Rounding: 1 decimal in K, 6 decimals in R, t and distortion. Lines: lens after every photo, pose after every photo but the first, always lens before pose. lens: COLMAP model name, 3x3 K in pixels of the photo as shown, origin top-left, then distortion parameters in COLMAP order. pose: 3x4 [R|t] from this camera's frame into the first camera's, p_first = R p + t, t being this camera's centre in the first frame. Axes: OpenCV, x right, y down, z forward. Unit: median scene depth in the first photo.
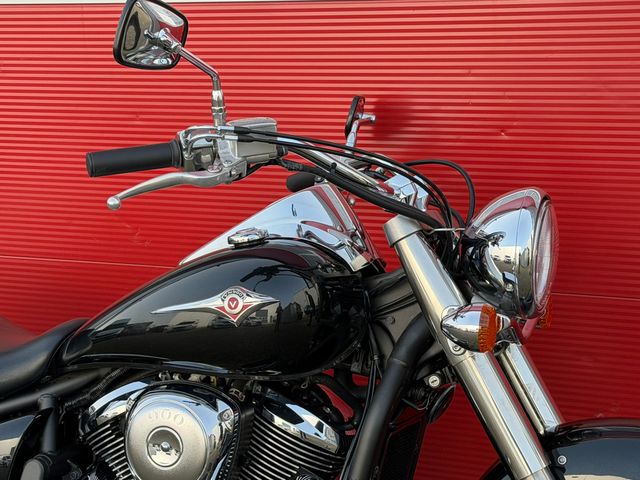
lens RADIAL K [[1324.4, 0, 321.5], [0, 1324.4, 238.2], [0, 0, 1]] dist [0.151924, 0.000000]
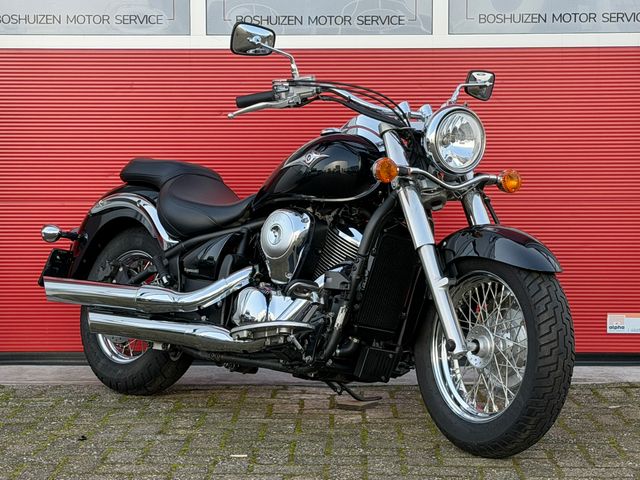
lens RADIAL K [[1523.1, 0, 326.4], [0, 1523.1, 245.4], [0, 0, 1]] dist [0.151011, 0.000000]
pose [[0.912262, 0.057409, -0.405564, 0.798805], [-0.123052, 0.982805, -0.137671, 0.439213], [0.390687, 0.175498, 0.903640, -0.918775]]
